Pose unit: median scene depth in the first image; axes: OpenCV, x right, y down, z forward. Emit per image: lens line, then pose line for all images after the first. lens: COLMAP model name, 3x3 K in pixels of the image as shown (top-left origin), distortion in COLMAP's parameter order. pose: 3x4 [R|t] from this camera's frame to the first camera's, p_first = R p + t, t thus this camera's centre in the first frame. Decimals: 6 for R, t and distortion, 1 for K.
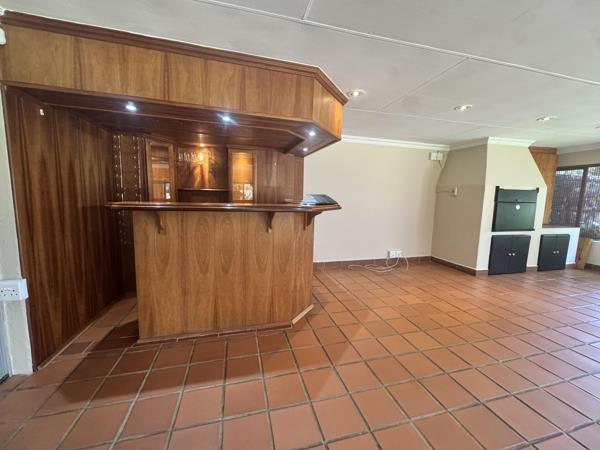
lens RADIAL K [[240.0, 0, 300.0], [0, 240.0, 225.0], [0, 0, 1]] dist [-0.001628, -0.000354]
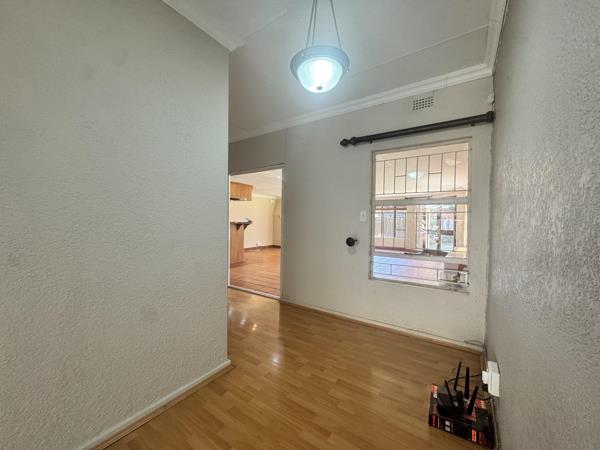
lens RADIAL K [[240.0, 0, 300.0], [0, 240.0, 225.0], [0, 0, 1]] dist [-0.001628, -0.000354]
pose [[0.756512, -0.020156, 0.653669, -0.969010], [0.076736, 0.995356, -0.058117, 0.125785], [-0.649462, 0.094126, 0.754546, -1.175077]]
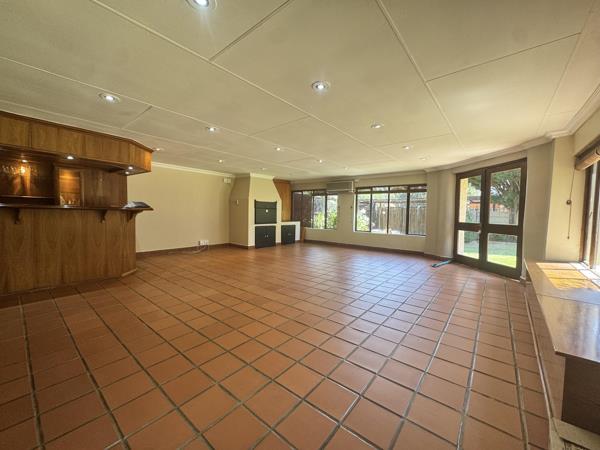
lens RADIAL K [[240.0, 0, 300.0], [0, 240.0, 225.0], [0, 0, 1]] dist [-0.001628, -0.000354]
pose [[0.811144, -0.038128, 0.583602, 0.009913], [0.065957, 0.997470, -0.026506, 0.115222], [-0.581115, 0.059993, 0.811607, -0.758608]]
